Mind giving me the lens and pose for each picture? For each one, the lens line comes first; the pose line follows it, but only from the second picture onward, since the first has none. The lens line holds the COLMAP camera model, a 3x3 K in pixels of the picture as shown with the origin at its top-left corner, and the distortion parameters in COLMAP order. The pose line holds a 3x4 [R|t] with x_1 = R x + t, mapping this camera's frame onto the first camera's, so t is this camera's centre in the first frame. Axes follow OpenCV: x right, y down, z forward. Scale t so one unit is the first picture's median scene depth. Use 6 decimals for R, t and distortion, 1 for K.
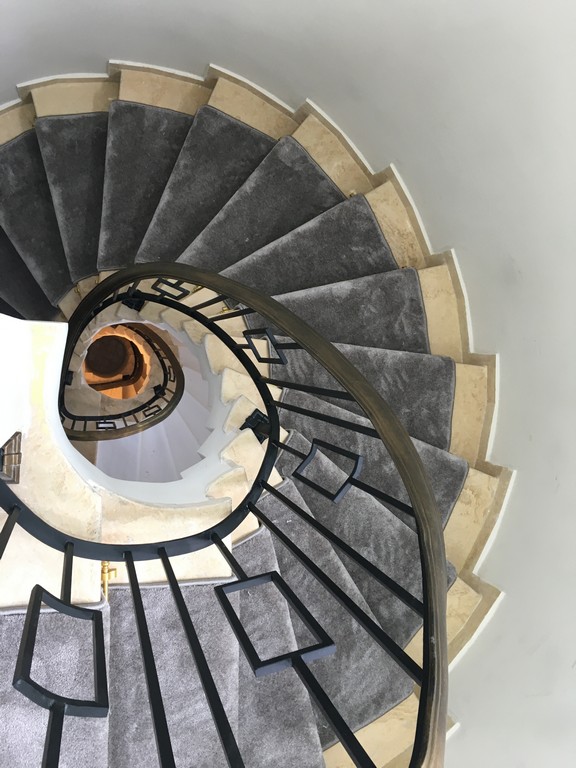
lens RADIAL K [[642.3, 0, 286.7], [0, 642.3, 385.7], [0, 0, 1]] dist [0.069890, -0.082411]
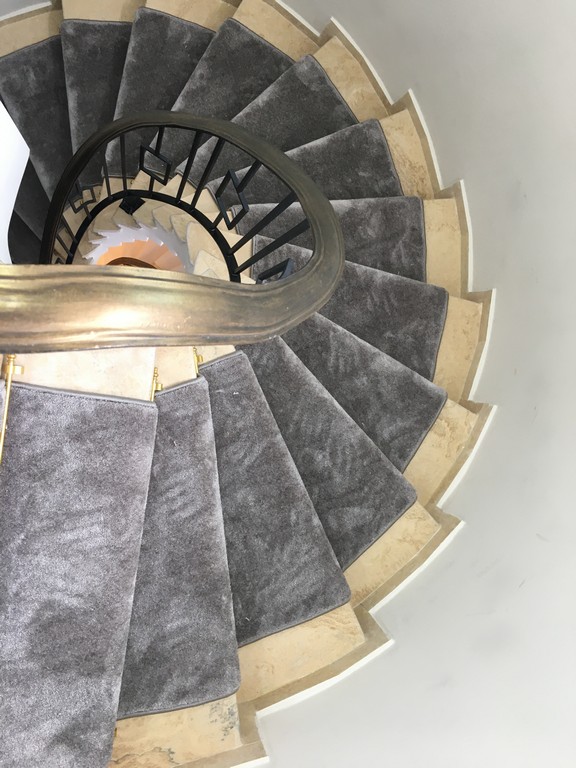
lens RADIAL K [[642.3, 0, 285.8], [0, 642.3, 384.9], [0, 0, 1]] dist [0.069890, -0.082411]
pose [[0.991145, 0.124202, -0.046964, 0.085057], [-0.125545, 0.991725, -0.026817, 0.153649], [0.043245, 0.032475, 0.998537, 0.044999]]
